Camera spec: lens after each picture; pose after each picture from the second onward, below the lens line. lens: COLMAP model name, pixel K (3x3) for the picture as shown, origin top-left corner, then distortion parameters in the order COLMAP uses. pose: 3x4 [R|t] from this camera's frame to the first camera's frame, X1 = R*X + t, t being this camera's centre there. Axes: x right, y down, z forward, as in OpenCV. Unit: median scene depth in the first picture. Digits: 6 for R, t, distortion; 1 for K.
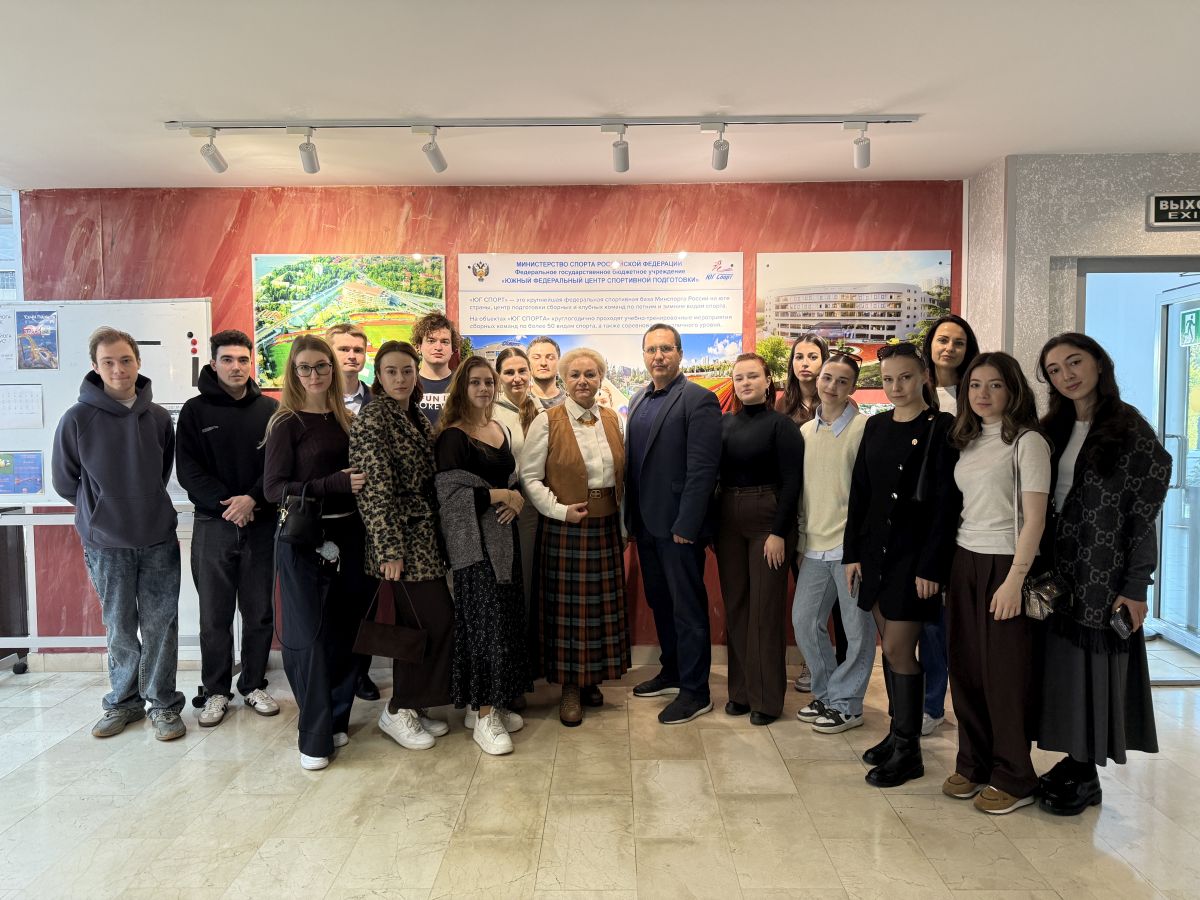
lens RADIAL K [[849.0, 0, 600.0], [0, 849.0, 450.0], [0, 0, 1]] dist [0.005514, -0.005344]
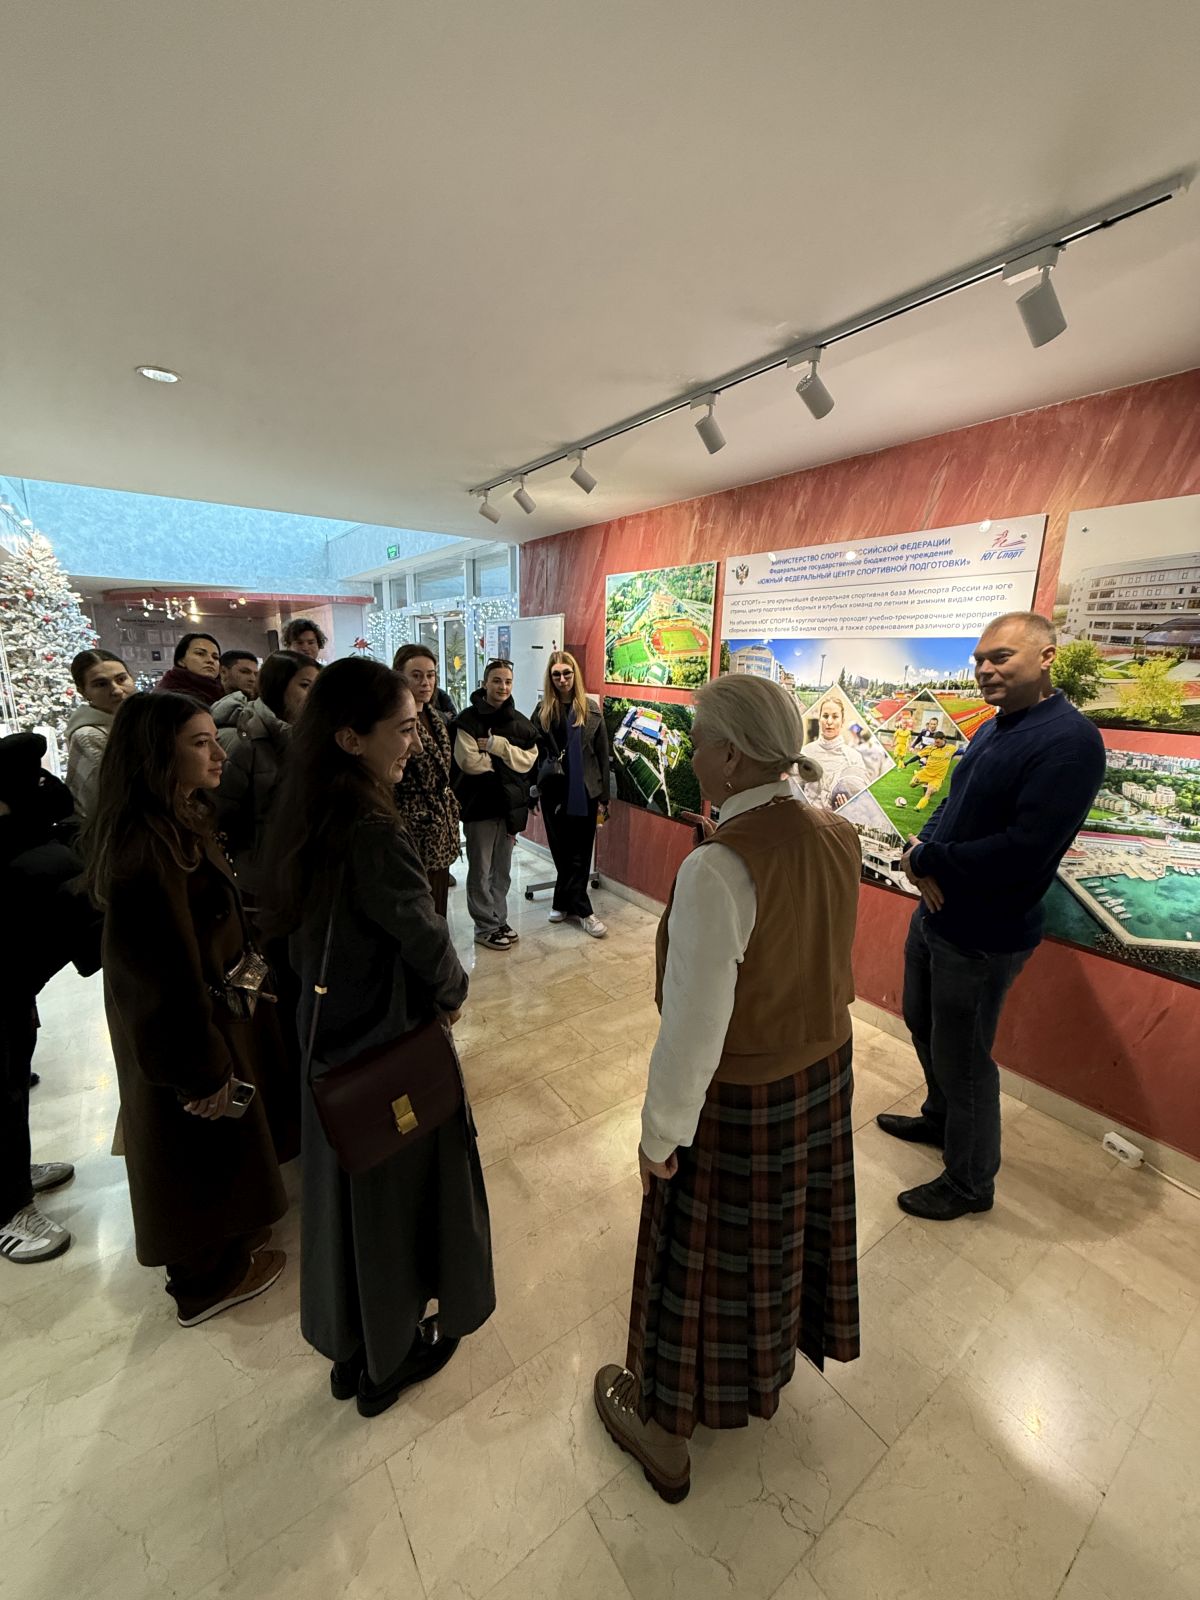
lens RADIAL K [[631.7, 0, 600.0], [0, 631.7, 800.0], [0, 0, 1]] dist [-0.039819, 0.000173]
pose [[0.552000, 0.203627, -0.808599, 0.414396], [-0.071167, 0.977691, 0.197625, -0.083687], [0.830801, -0.051543, 0.554177, 0.434921]]
